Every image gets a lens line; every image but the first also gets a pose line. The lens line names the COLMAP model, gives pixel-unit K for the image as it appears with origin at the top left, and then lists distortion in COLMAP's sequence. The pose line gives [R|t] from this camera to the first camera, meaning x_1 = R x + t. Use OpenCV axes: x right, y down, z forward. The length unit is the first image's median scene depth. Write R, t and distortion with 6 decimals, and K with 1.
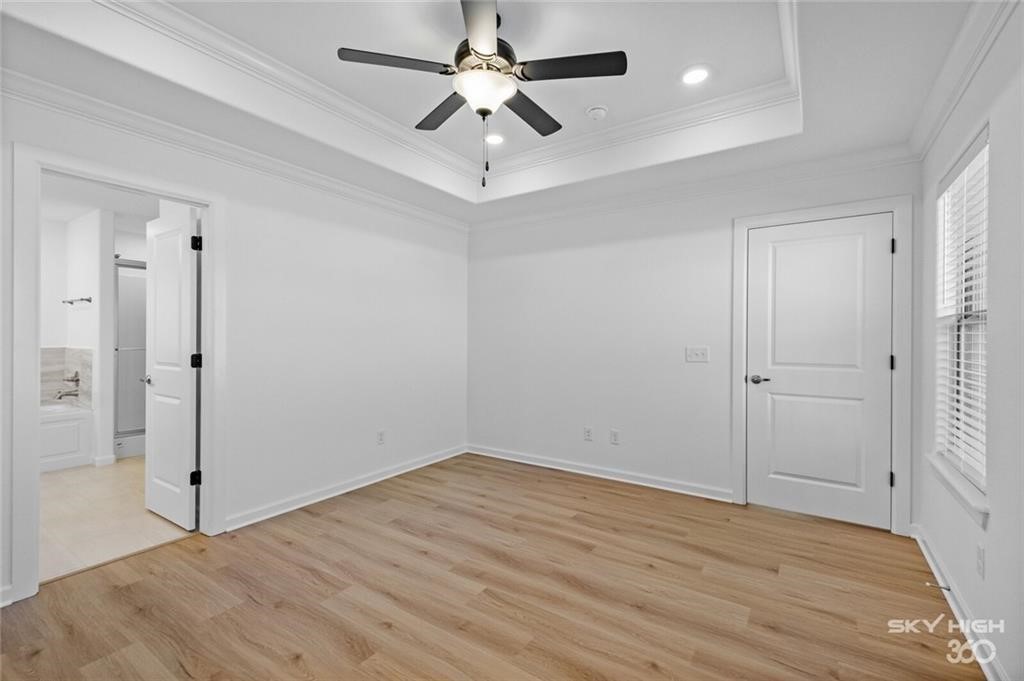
lens RADIAL K [[447.5, 0, 514.4], [0, 447.5, 338.6], [0, 0, 1]] dist [0.018309, -0.001298]
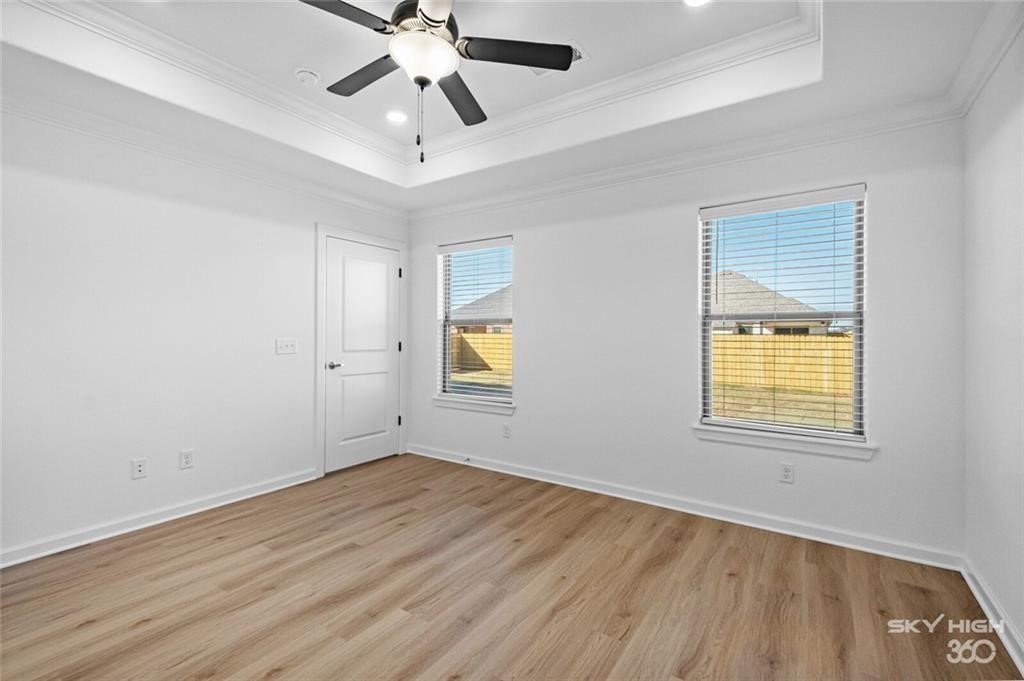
lens RADIAL K [[447.5, 0, 514.9], [0, 447.5, 336.2], [0, 0, 1]] dist [0.018309, -0.001298]
pose [[0.004787, -0.003103, 0.999984, -0.694429], [-0.001078, 0.999995, 0.003108, 0.010096], [-0.999988, -0.001093, 0.004784, 0.565273]]
